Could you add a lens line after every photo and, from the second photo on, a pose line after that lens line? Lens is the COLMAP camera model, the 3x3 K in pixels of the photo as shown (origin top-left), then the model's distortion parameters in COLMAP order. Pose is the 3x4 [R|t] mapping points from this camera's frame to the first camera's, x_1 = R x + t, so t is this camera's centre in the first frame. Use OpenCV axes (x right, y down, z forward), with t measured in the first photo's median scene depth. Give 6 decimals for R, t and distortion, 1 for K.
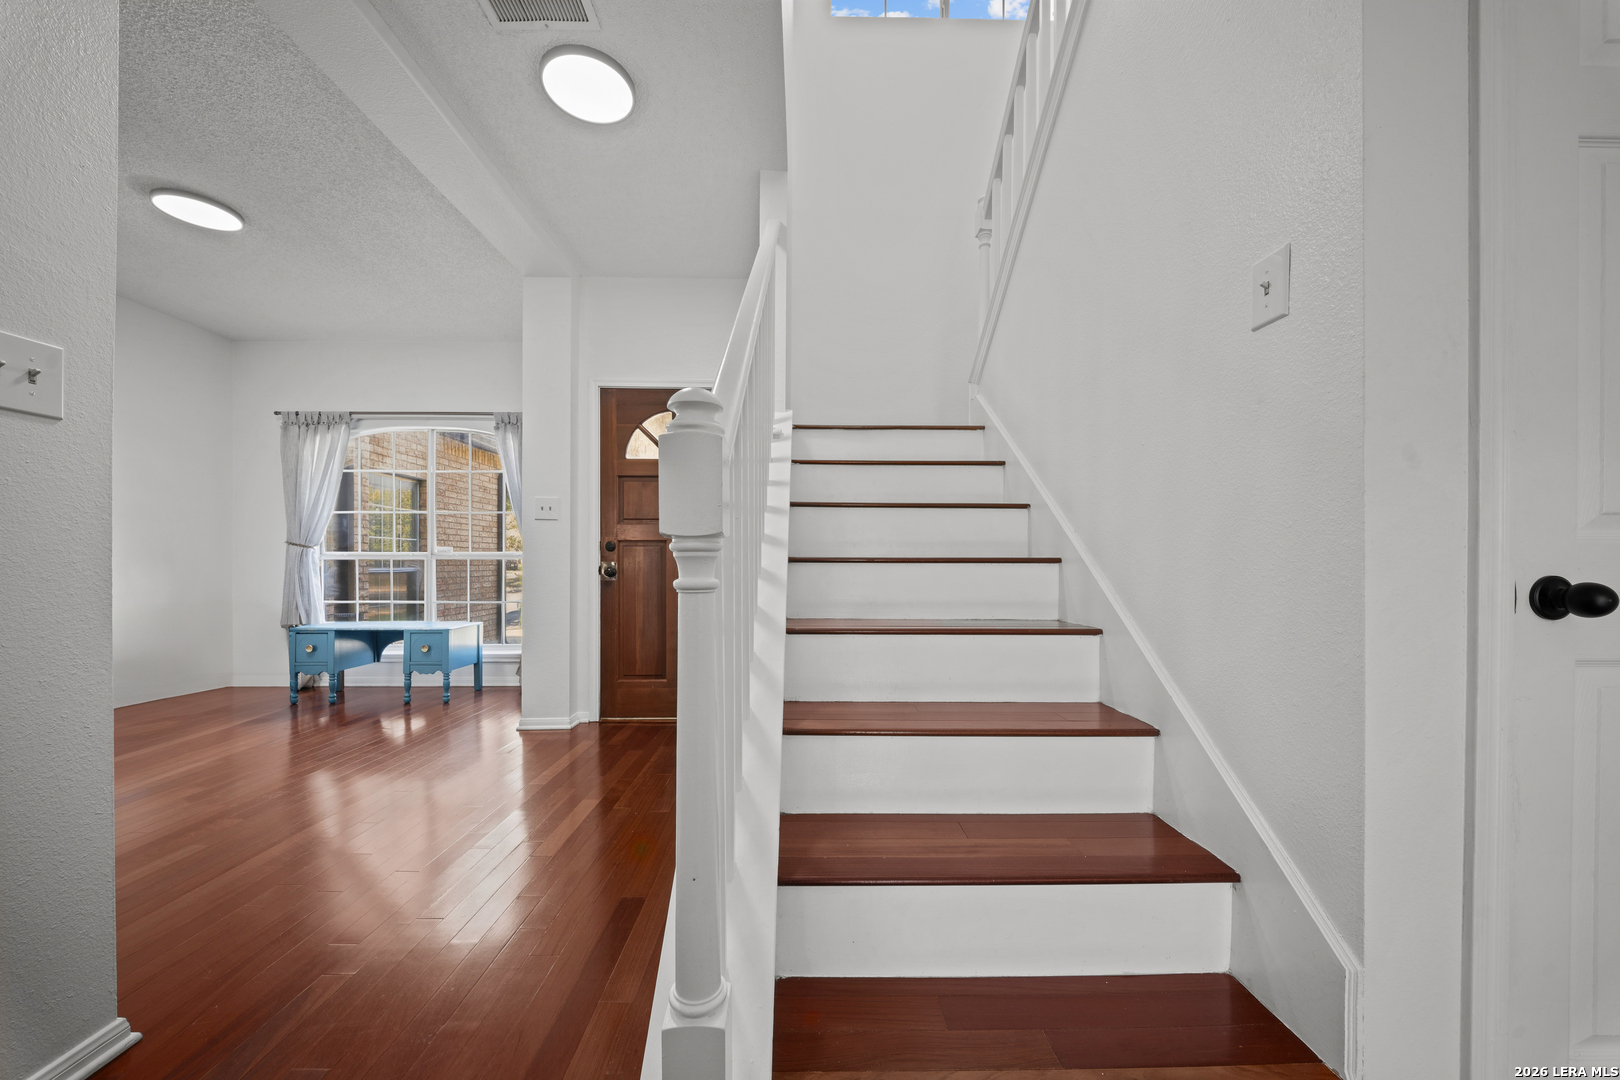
lens RADIAL K [[603.0, 0, 810.5], [0, 603.0, 558.3], [0, 0, 1]] dist [0.003512, 0.000141]
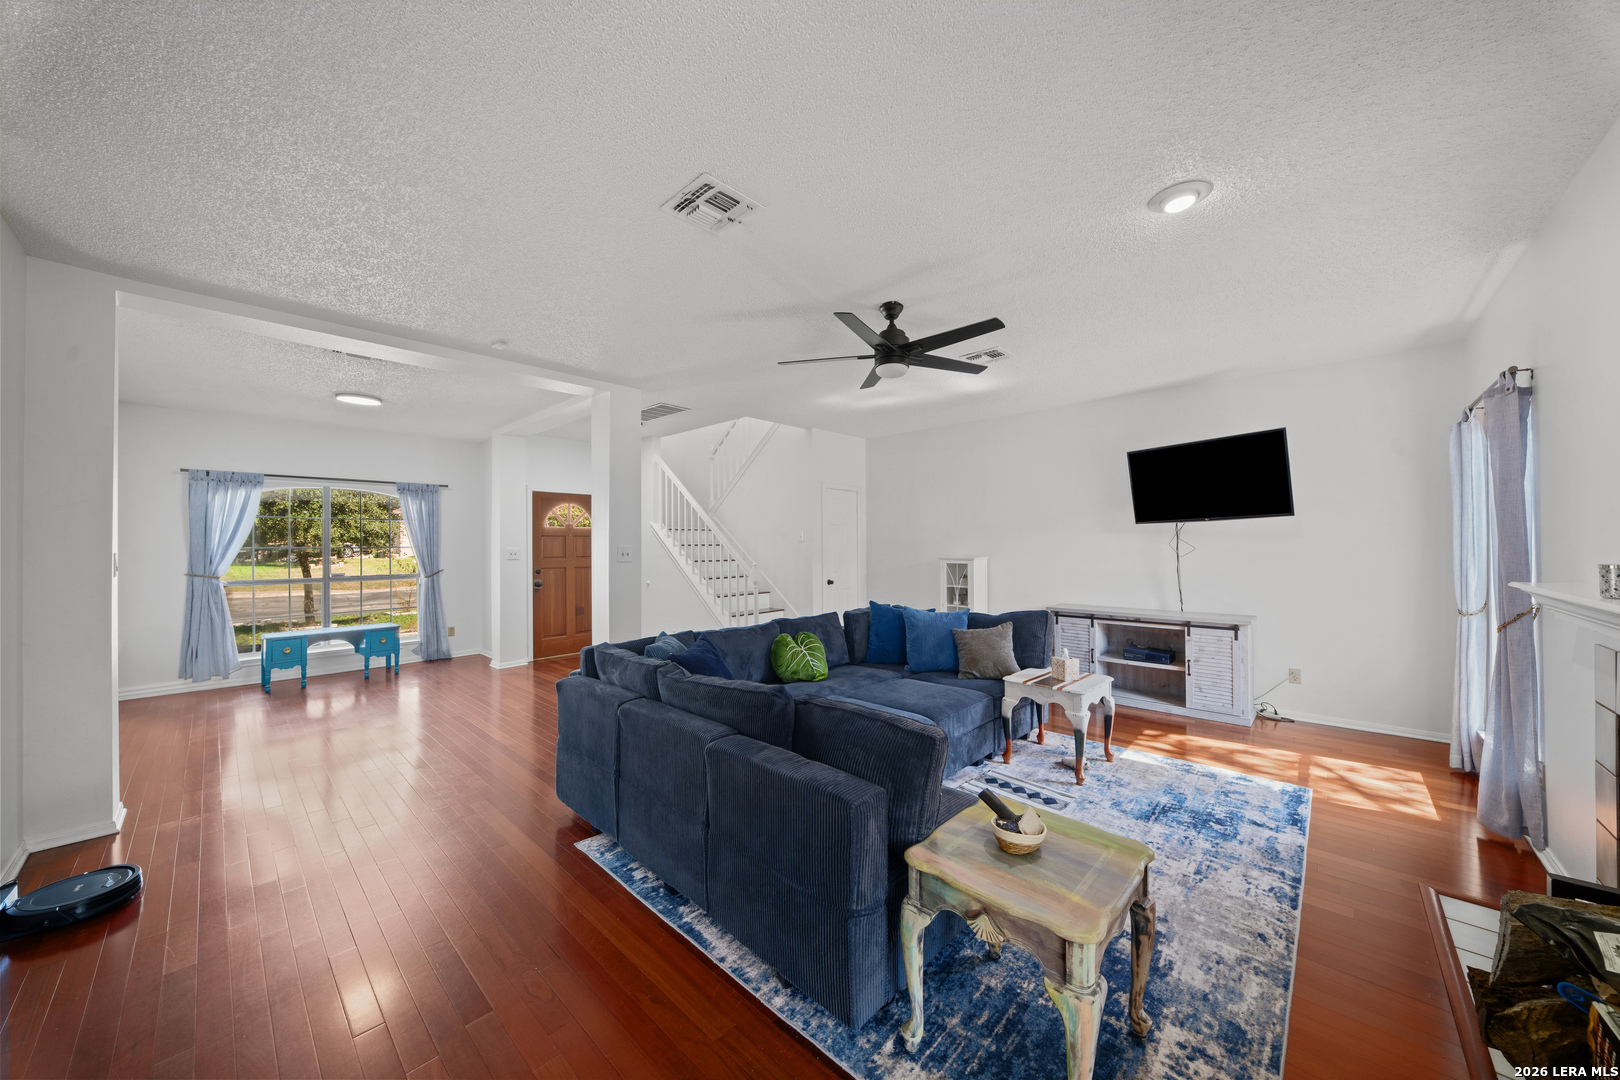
lens RADIAL K [[566.4, 0, 811.0], [0, 566.4, 545.6], [0, 0, 1]] dist [-0.004376, -0.001437]
pose [[0.682135, -0.007101, 0.731192, -1.063974], [0.005864, 0.999974, 0.004241, -0.105705], [-0.731203, 0.001394, 0.682159, -0.898614]]
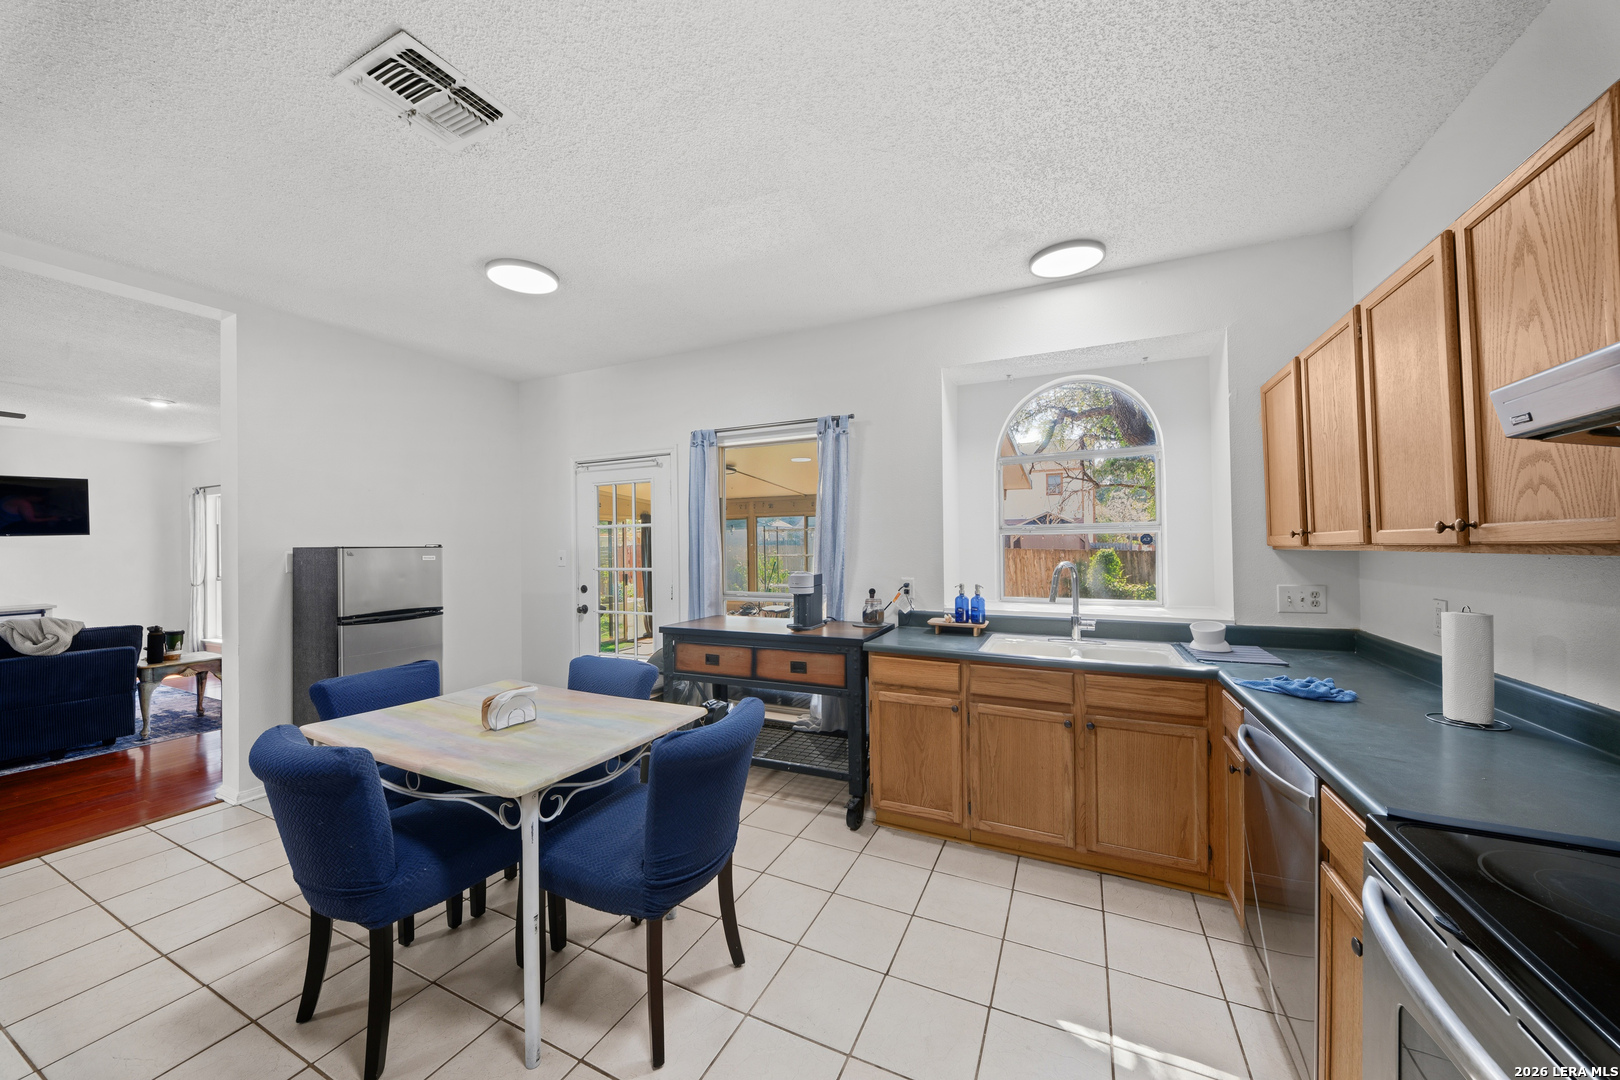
lens RADIAL K [[566.4, 0, 812.3], [0, 566.4, 545.0], [0, 0, 1]] dist [-0.004376, -0.001437]
pose [[-0.907366, 0.001102, 0.420341, -2.361508], [0.001906, 0.999997, 0.001493, -0.120940], [-0.420338, 0.002156, -0.907365, -0.212845]]
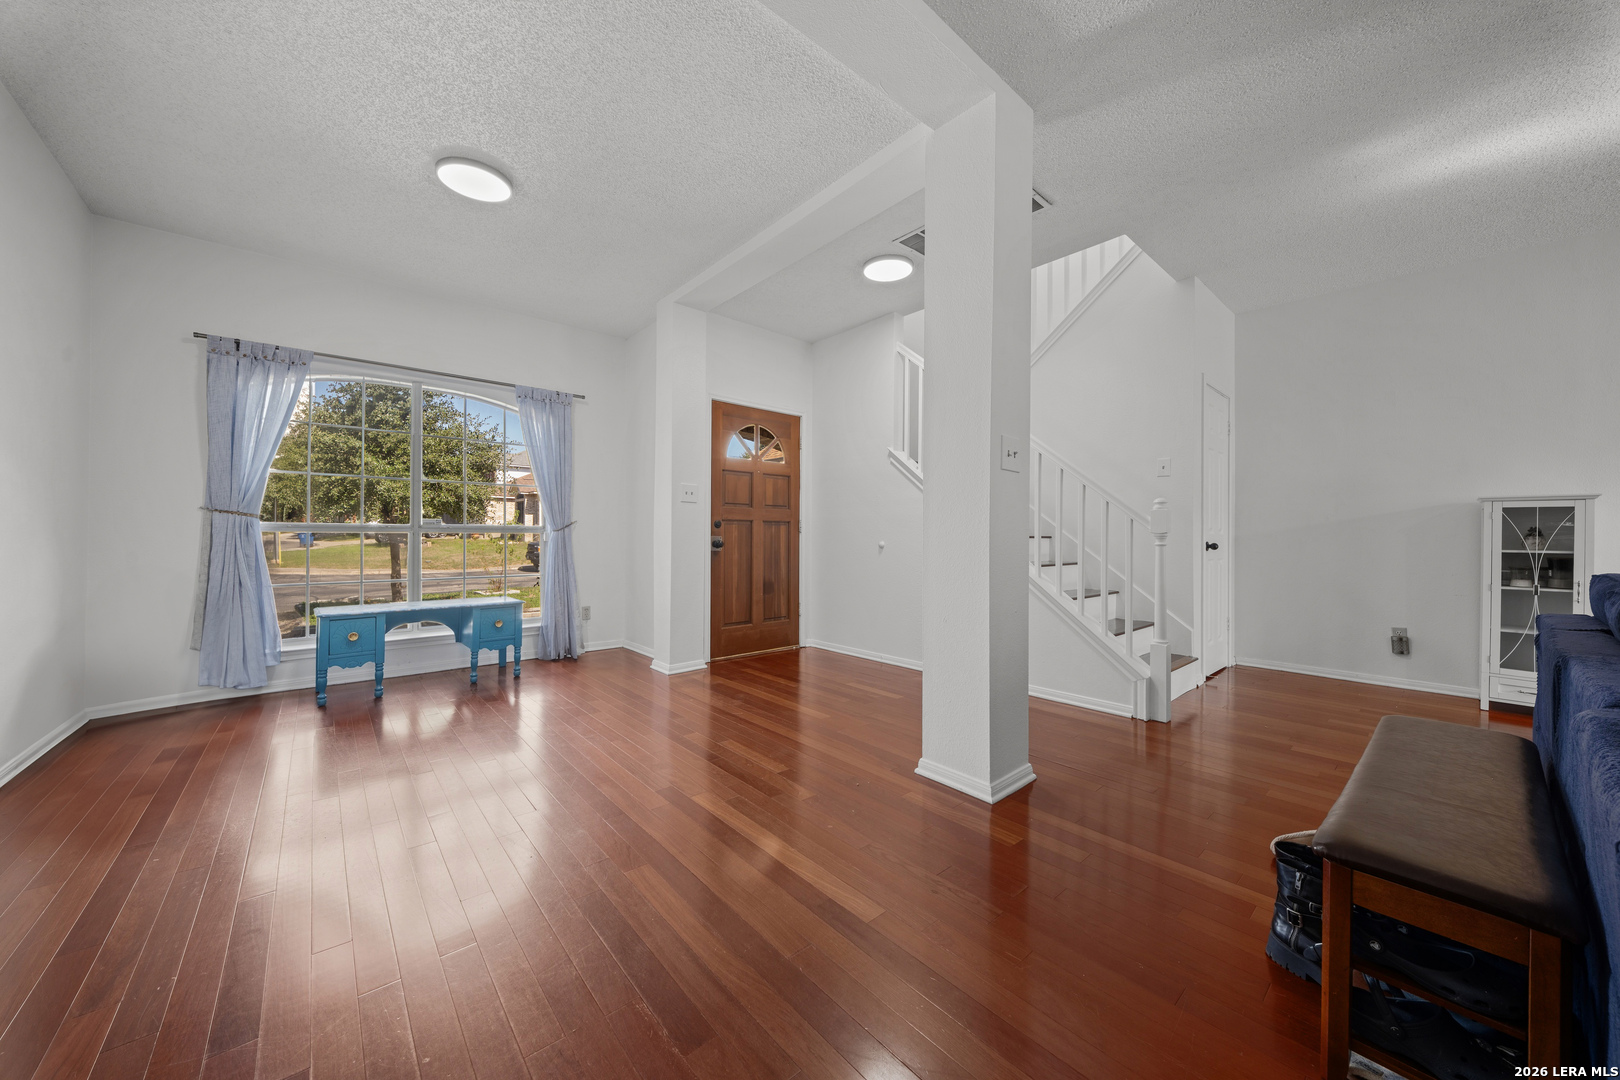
lens RADIAL K [[566.4, 0, 809.8], [0, 566.4, 540.3], [0, 0, 1]] dist [-0.004376, -0.001437]
pose [[0.752574, -0.000733, 0.658507, -0.966714], [-0.006816, 0.999937, 0.008903, 0.002225], [-0.658473, -0.011189, 0.752522, -0.029112]]
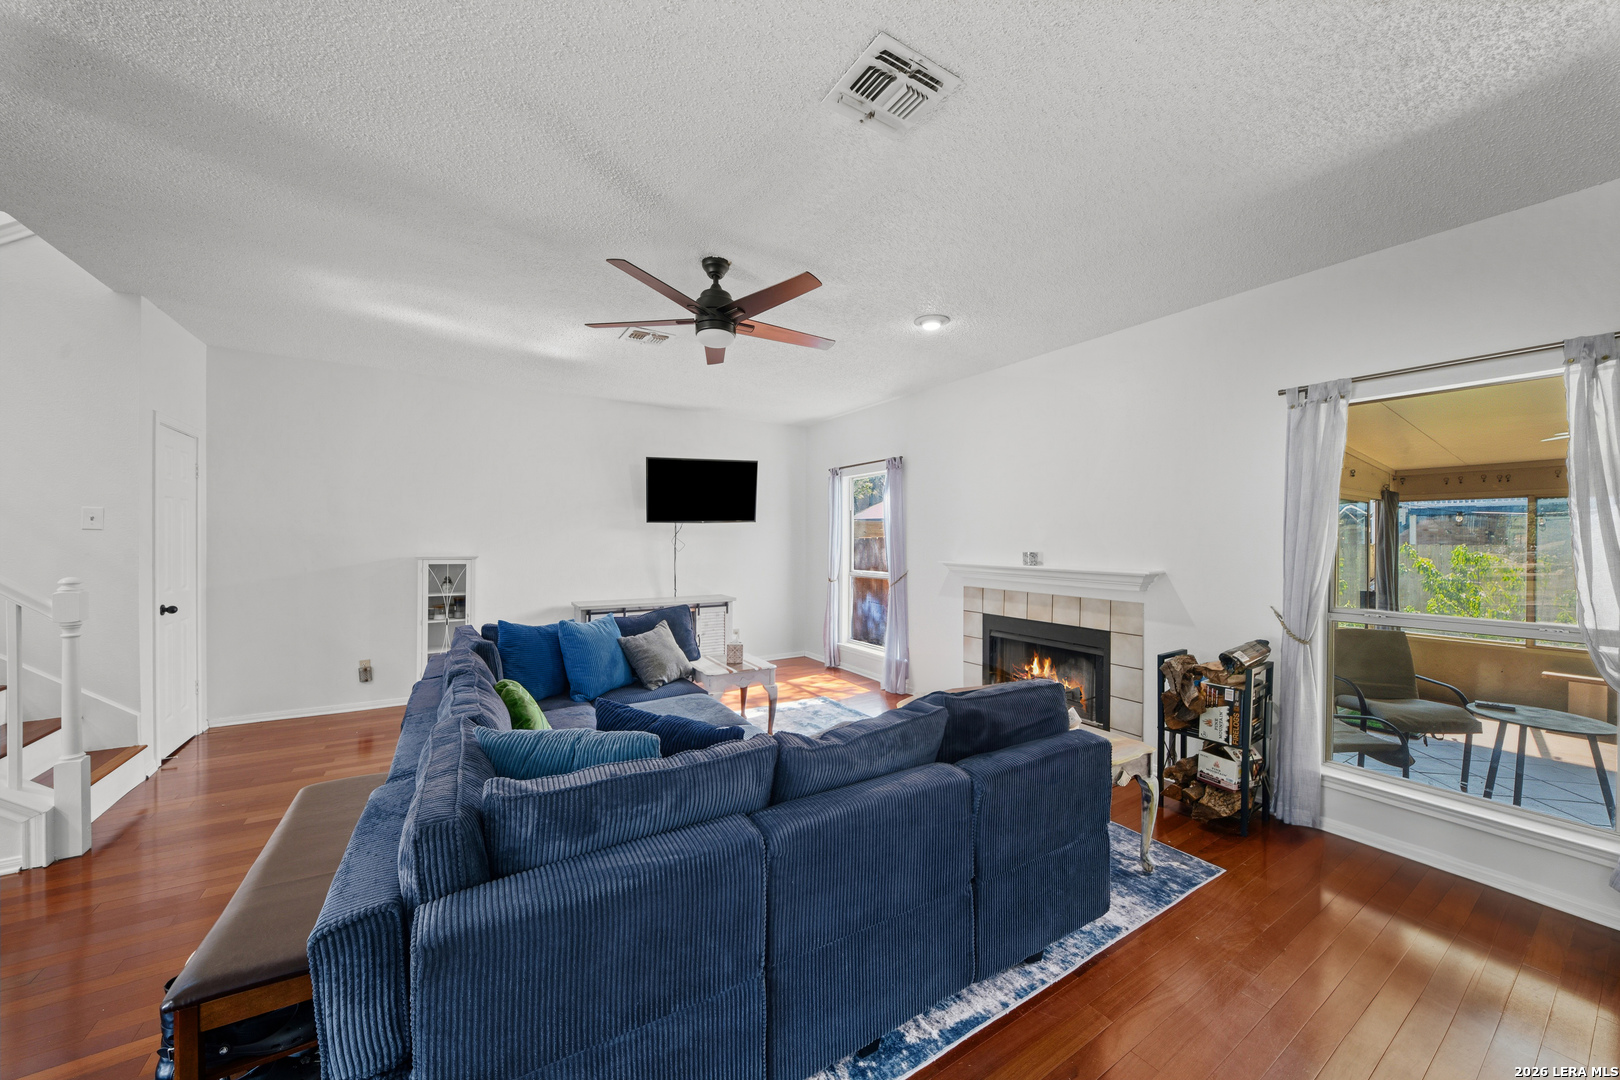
lens RADIAL K [[566.4, 0, 813.8], [0, 566.4, 537.0], [0, 0, 1]] dist [-0.004376, -0.001437]
pose [[-0.540306, -0.004779, 0.841455, -1.051227], [-0.012347, 0.999921, -0.002249, -0.110093], [-0.841378, -0.011604, -0.540322, -0.118754]]
